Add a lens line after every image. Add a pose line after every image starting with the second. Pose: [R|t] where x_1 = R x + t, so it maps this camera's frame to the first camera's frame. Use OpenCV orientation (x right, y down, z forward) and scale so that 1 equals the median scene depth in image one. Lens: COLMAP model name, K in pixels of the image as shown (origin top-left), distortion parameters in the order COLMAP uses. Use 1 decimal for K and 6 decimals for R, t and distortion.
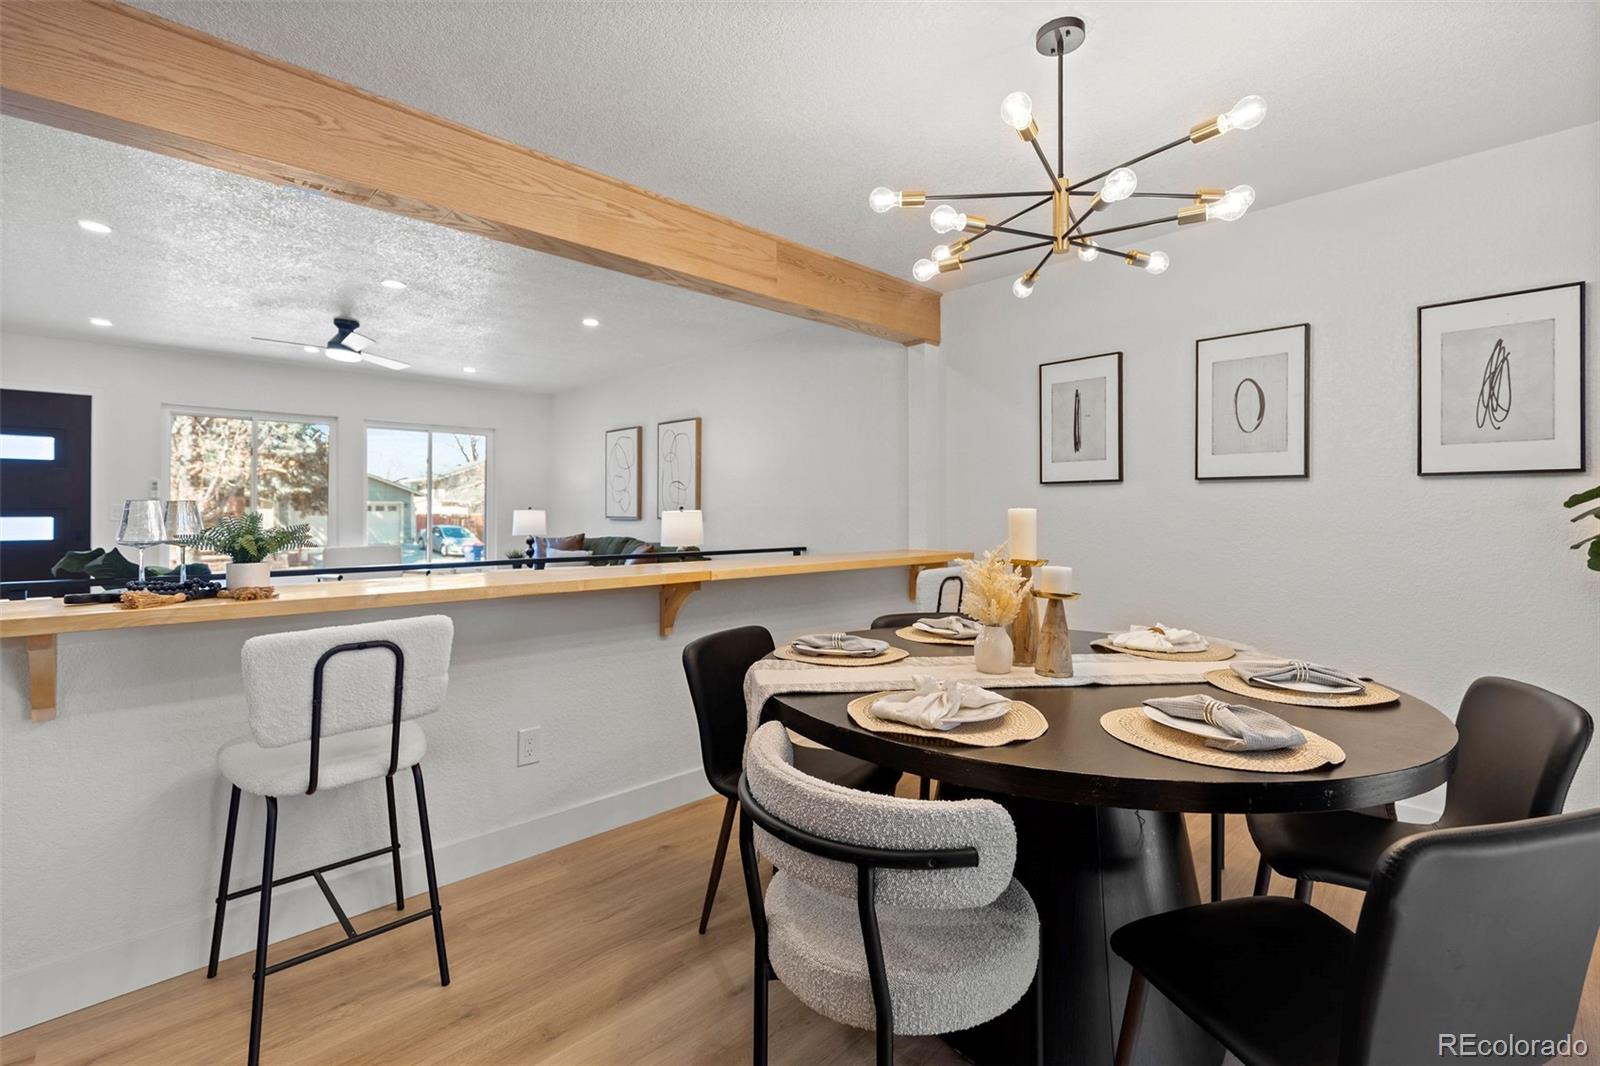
lens RADIAL K [[721.0, 0, 804.2], [0, 721.0, 510.0], [0, 0, 1]] dist [0.011963, -0.000165]
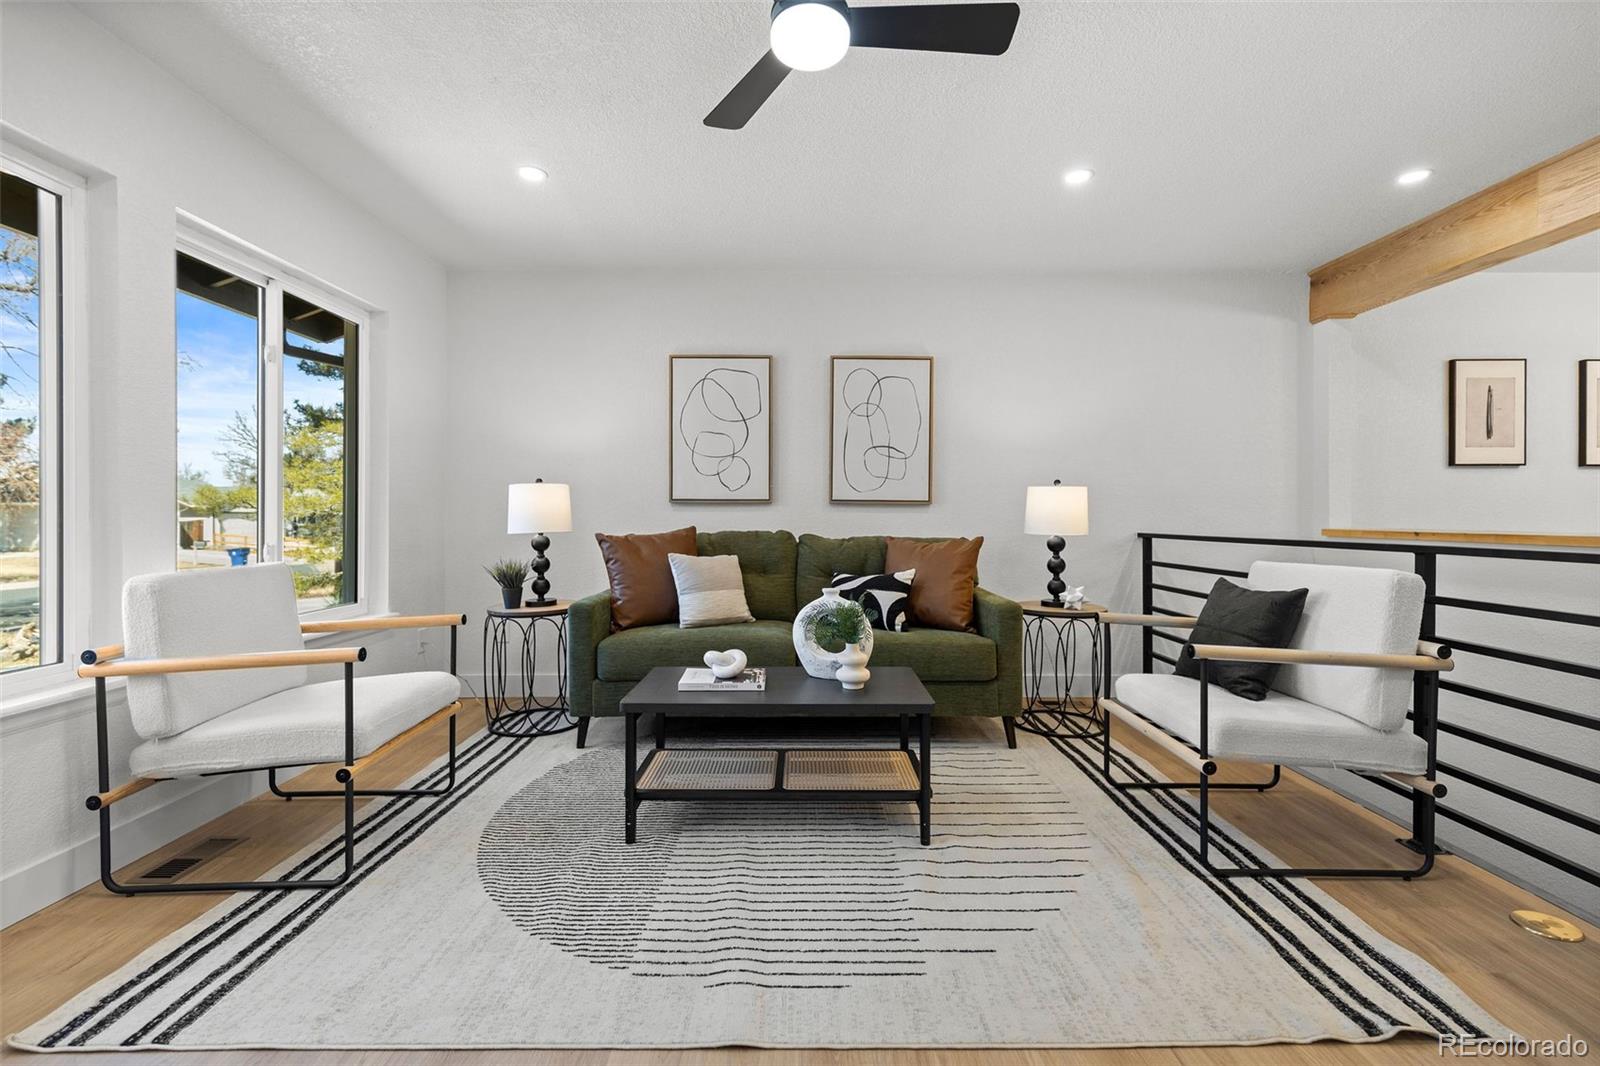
lens RADIAL K [[723.0, 0, 803.7], [0, 723.0, 516.3], [0, 0, 1]] dist [0.010654, -0.000843]
pose [[0.684056, 0.000948, 0.729429, -1.236392], [-0.001098, 0.999999, -0.000270, 0.045687], [-0.729429, -0.000616, 0.684057, 1.000096]]
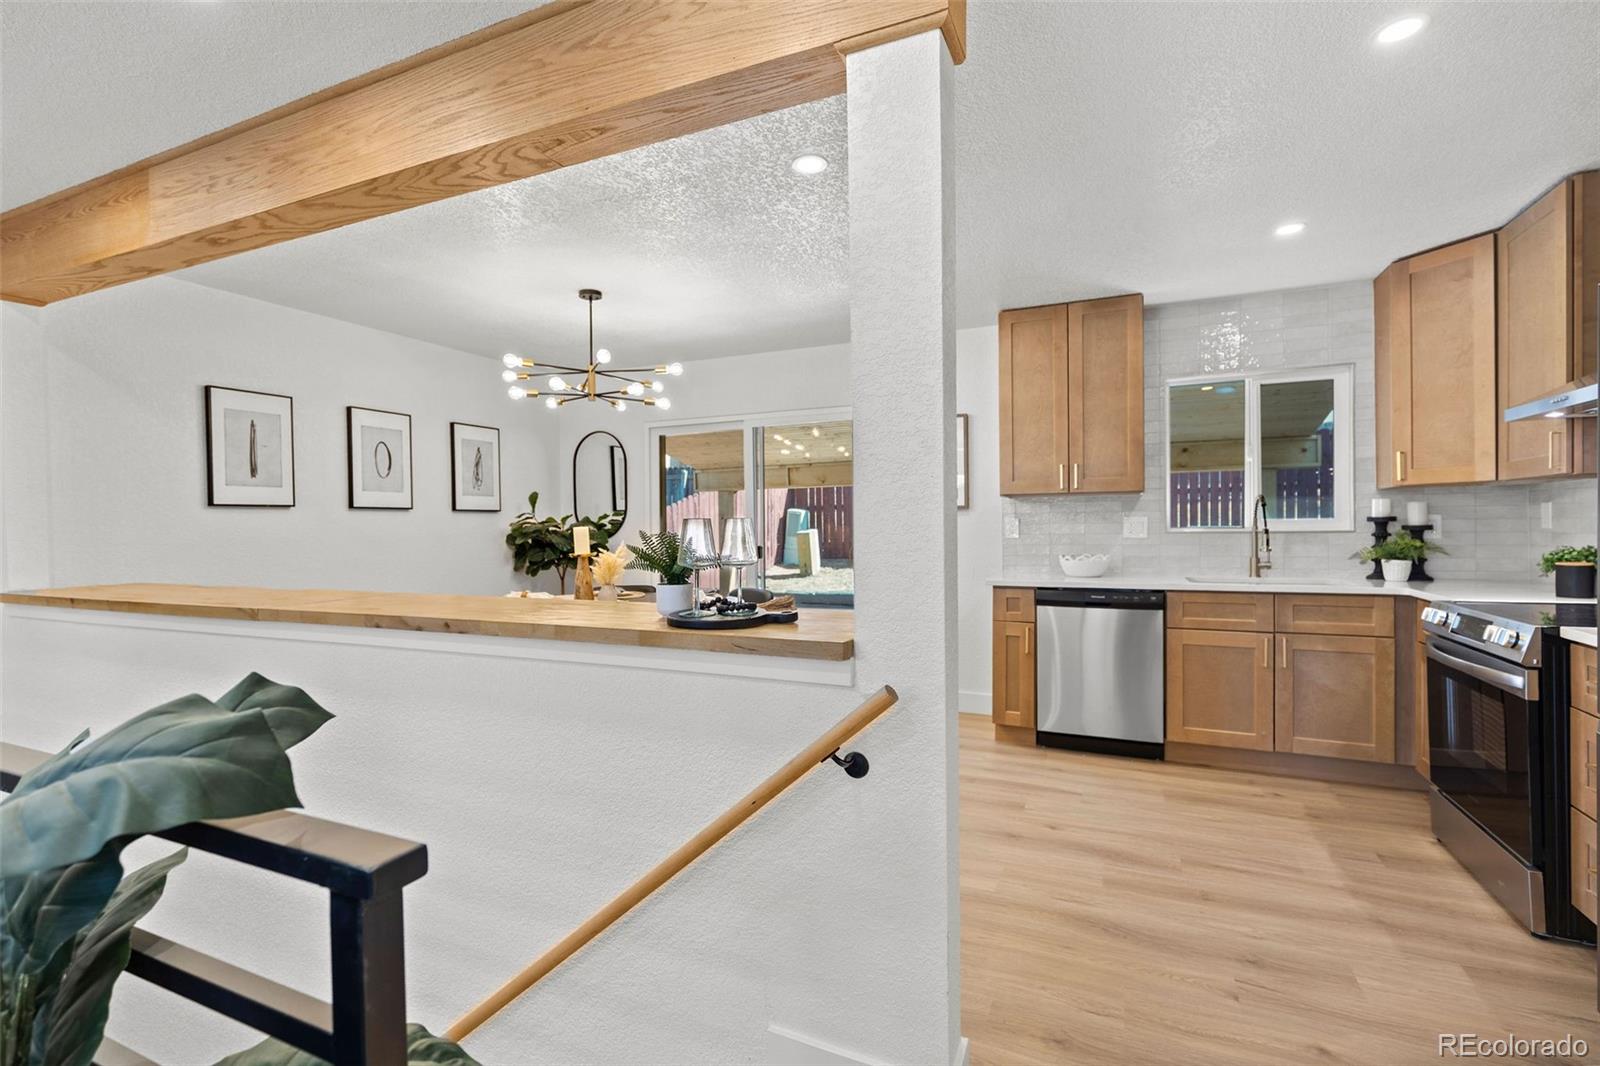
lens RADIAL K [[736.4, 0, 793.4], [0, 736.4, 533.9], [0, 0, 1]] dist [0.002914, -0.000414]
pose [[-0.372555, -0.008497, 0.927971, -0.944862], [0.013641, 0.999800, 0.014631, -0.001841], [-0.927910, 0.018109, -0.372364, 0.662261]]
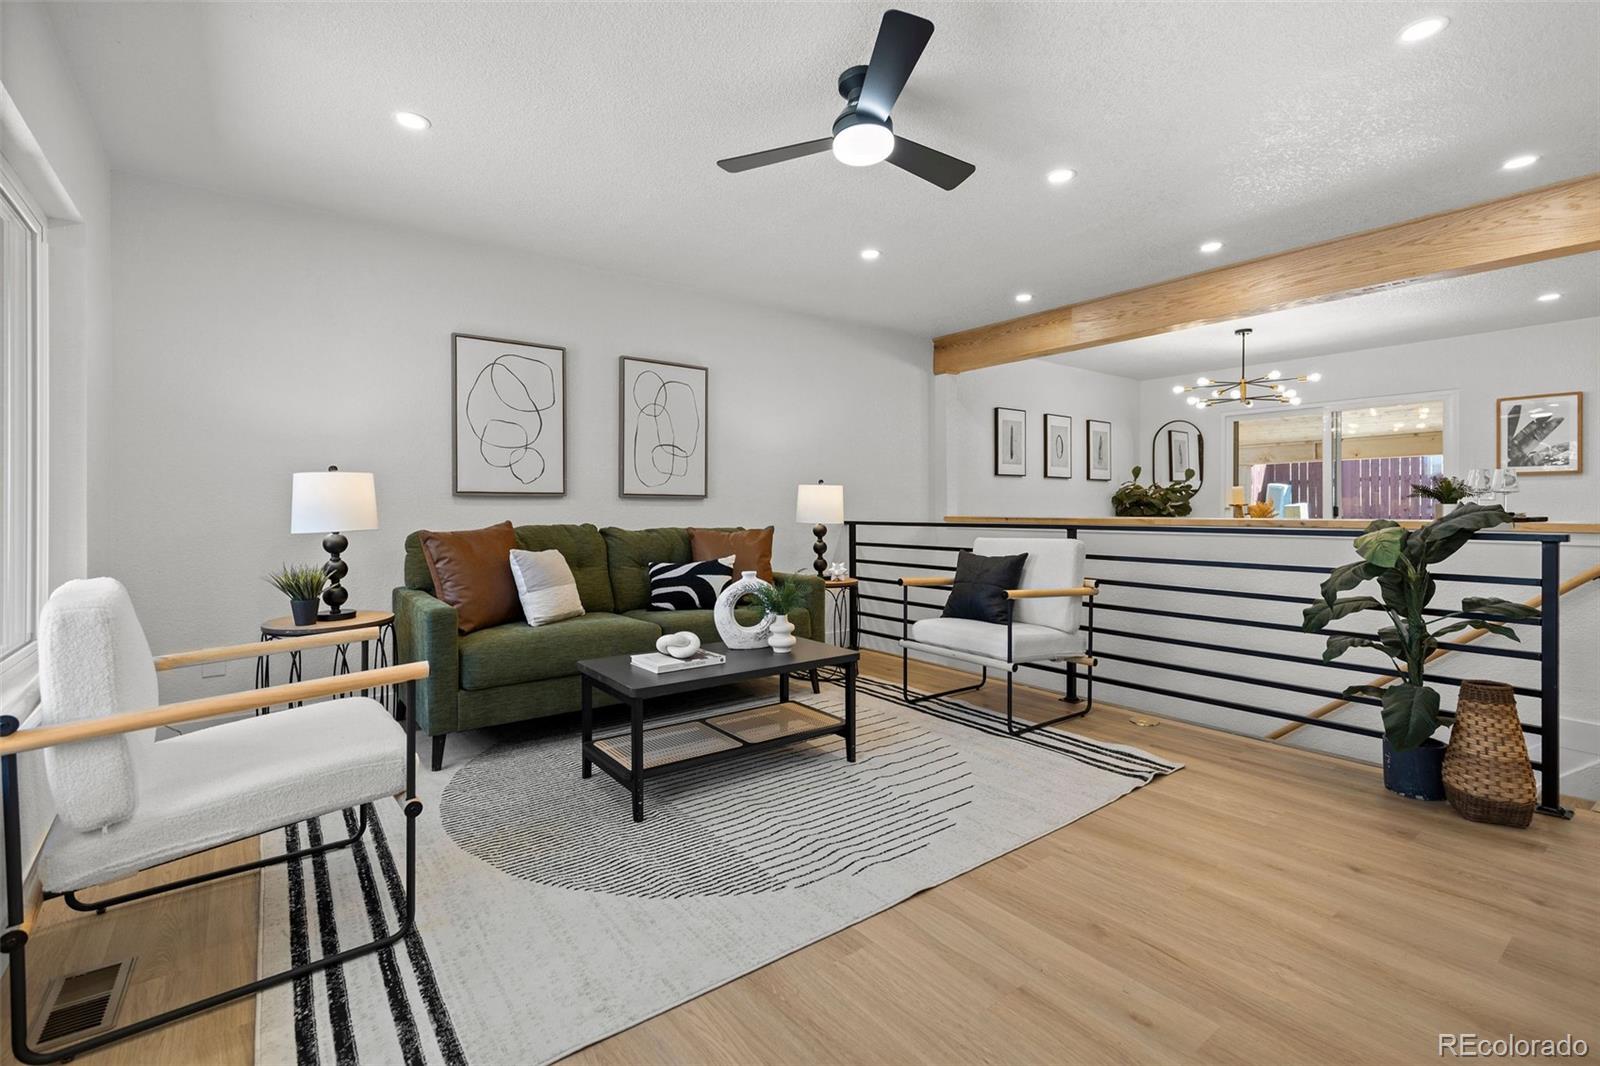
lens RADIAL K [[721.0, 0, 804.2], [0, 721.0, 510.0], [0, 0, 1]] dist [0.011963, -0.000165]
pose [[0.107628, -0.003803, 0.994184, -1.530173], [0.003435, 0.999988, 0.003454, 0.042939], [-0.994185, 0.003043, 0.107639, 1.330300]]
